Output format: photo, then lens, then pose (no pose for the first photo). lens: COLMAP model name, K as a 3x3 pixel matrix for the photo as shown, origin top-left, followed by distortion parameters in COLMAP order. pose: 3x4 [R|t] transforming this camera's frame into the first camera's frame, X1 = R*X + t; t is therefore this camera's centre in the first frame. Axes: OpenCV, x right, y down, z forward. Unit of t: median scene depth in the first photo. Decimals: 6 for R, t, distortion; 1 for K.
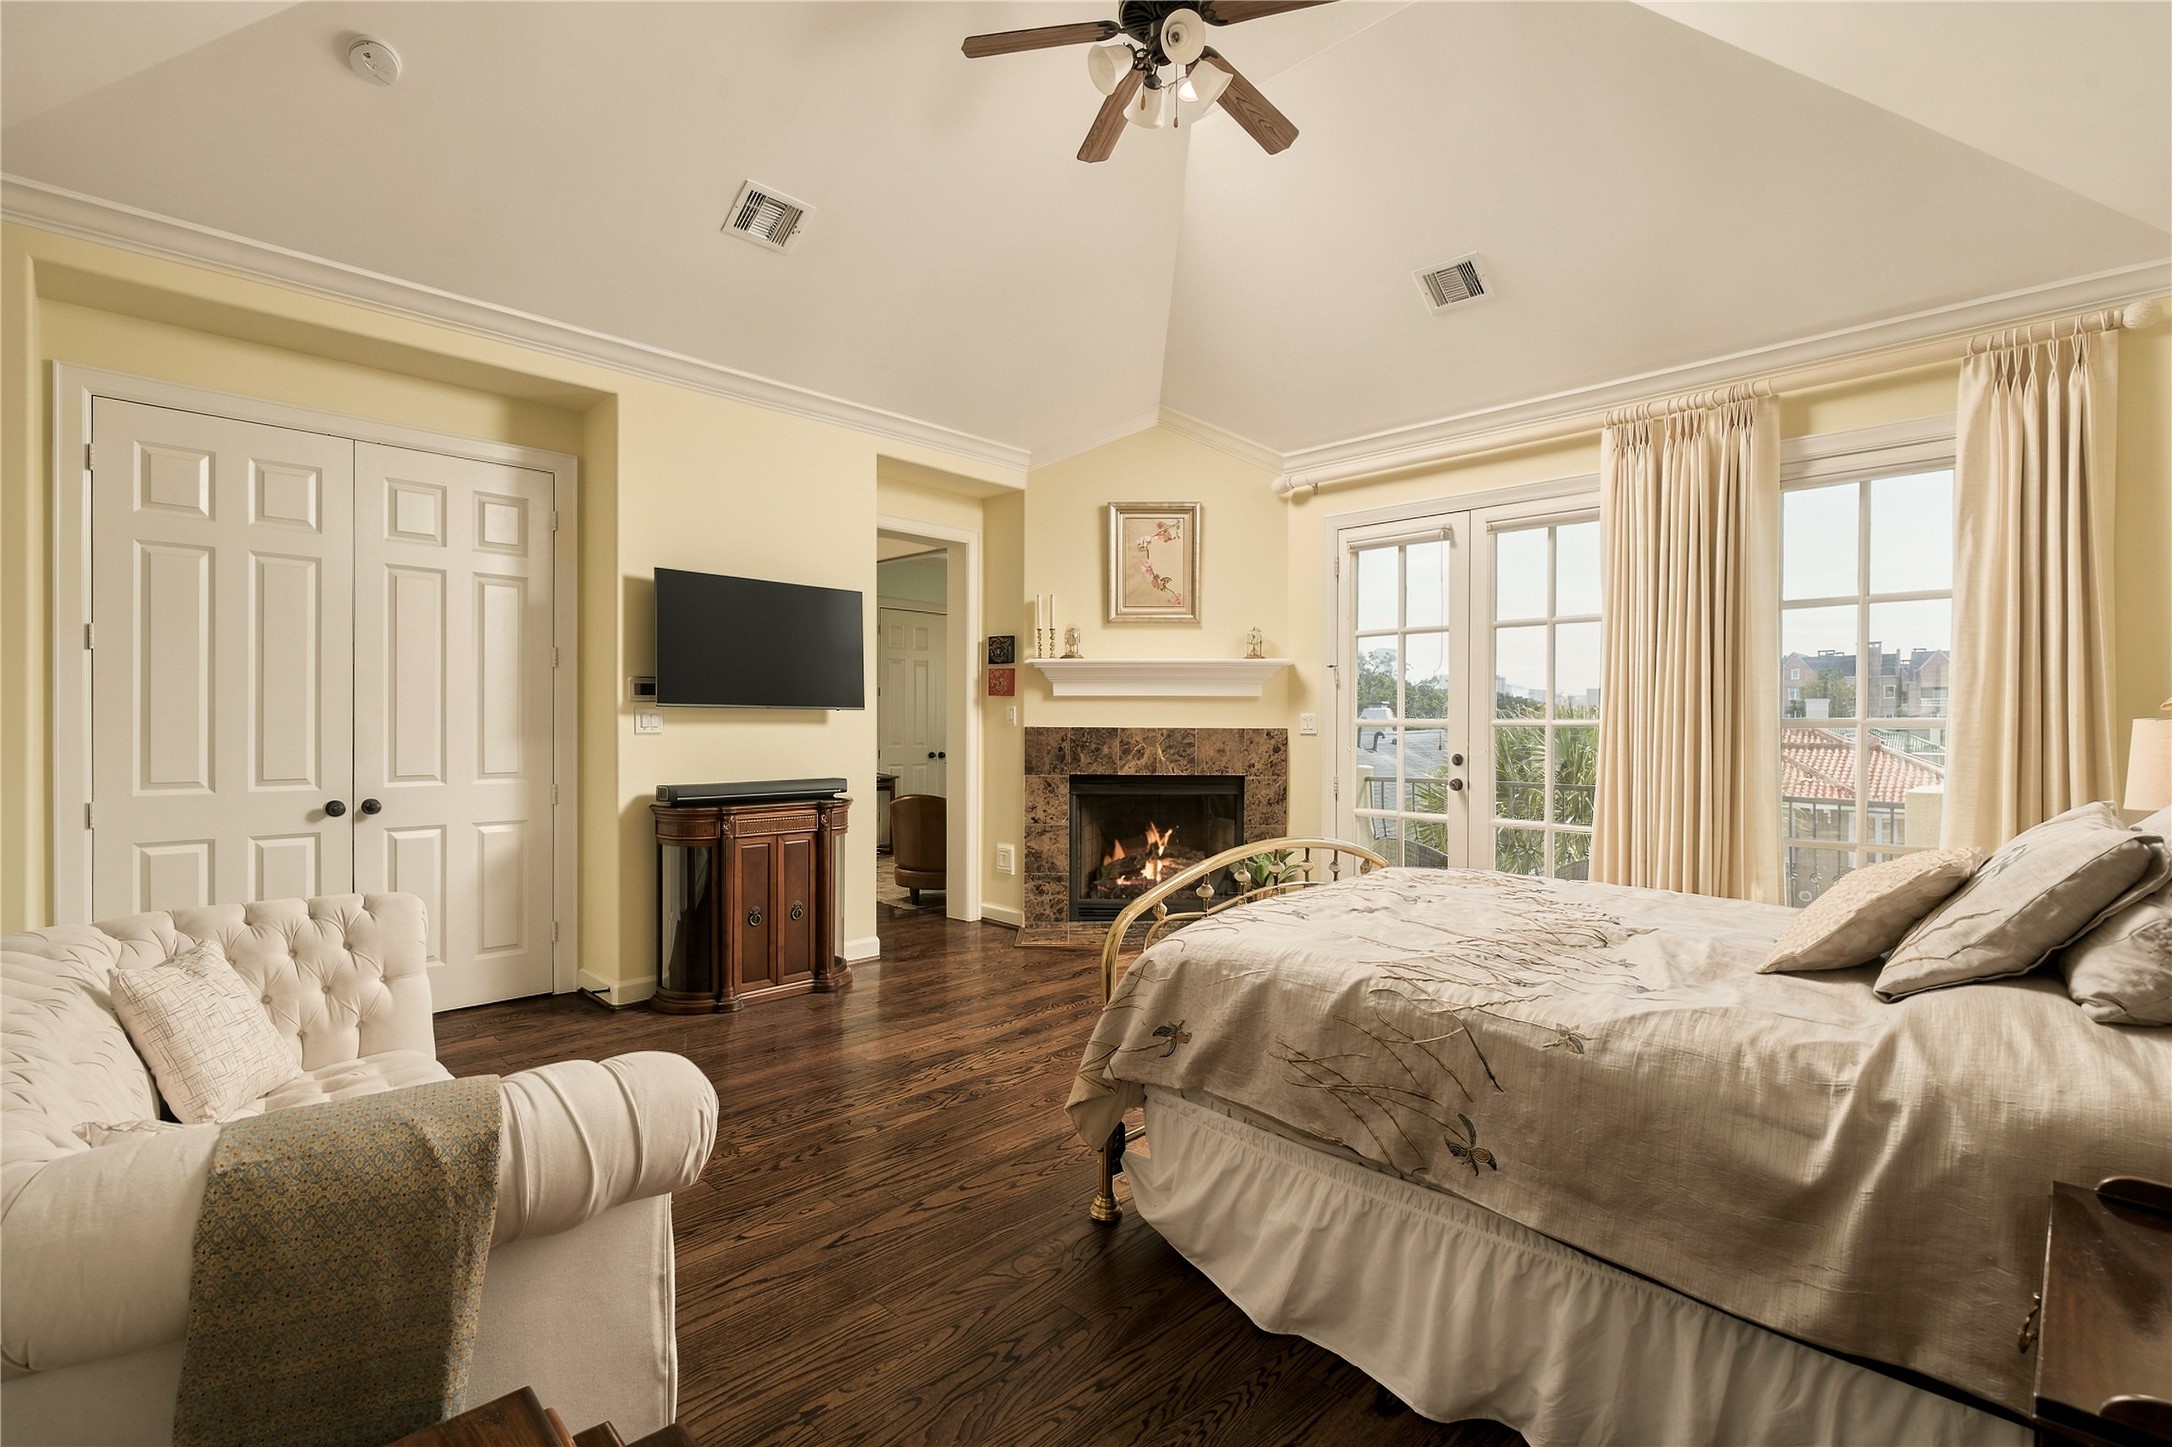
lens RADIAL K [[977.5, 0, 1074.3], [0, 977.5, 730.7], [0, 0, 1]] dist [-0.002893, -0.000278]
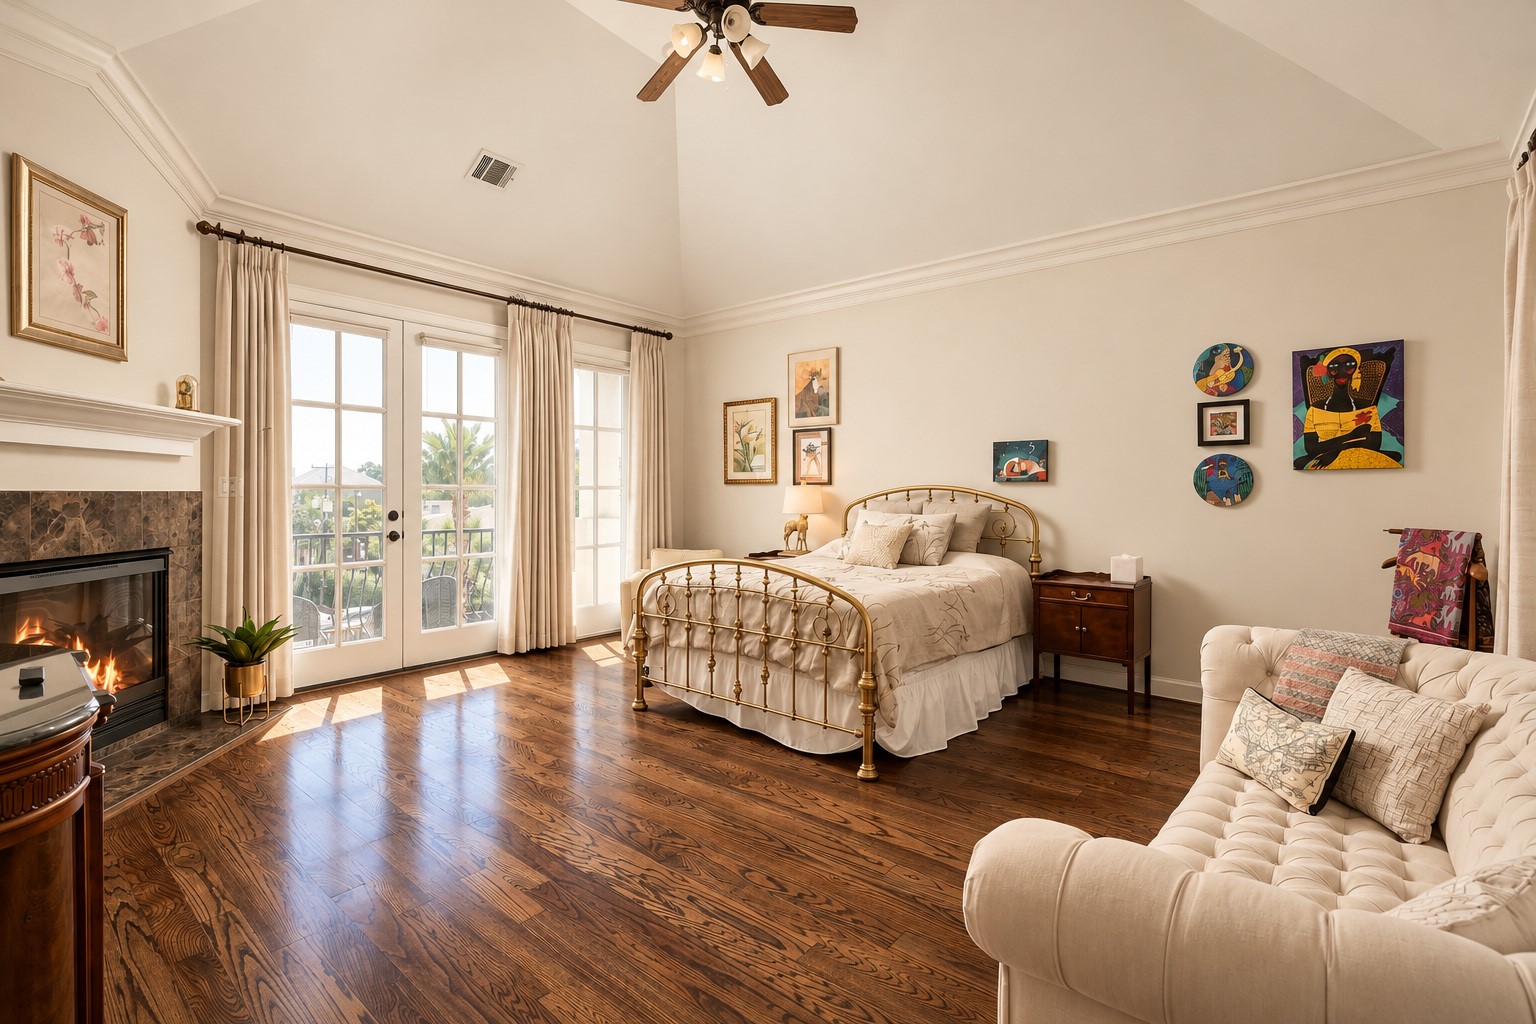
lens RADIAL K [[699.7, 0, 761.8], [0, 699.7, 510.1], [0, 0, 1]] dist [-0.004731, -0.000876]
pose [[-0.079740, -0.034150, 0.996231, -0.484842], [-0.004610, 0.999415, 0.033890, -0.009237], [-0.996805, -0.001890, -0.079850, 0.528142]]
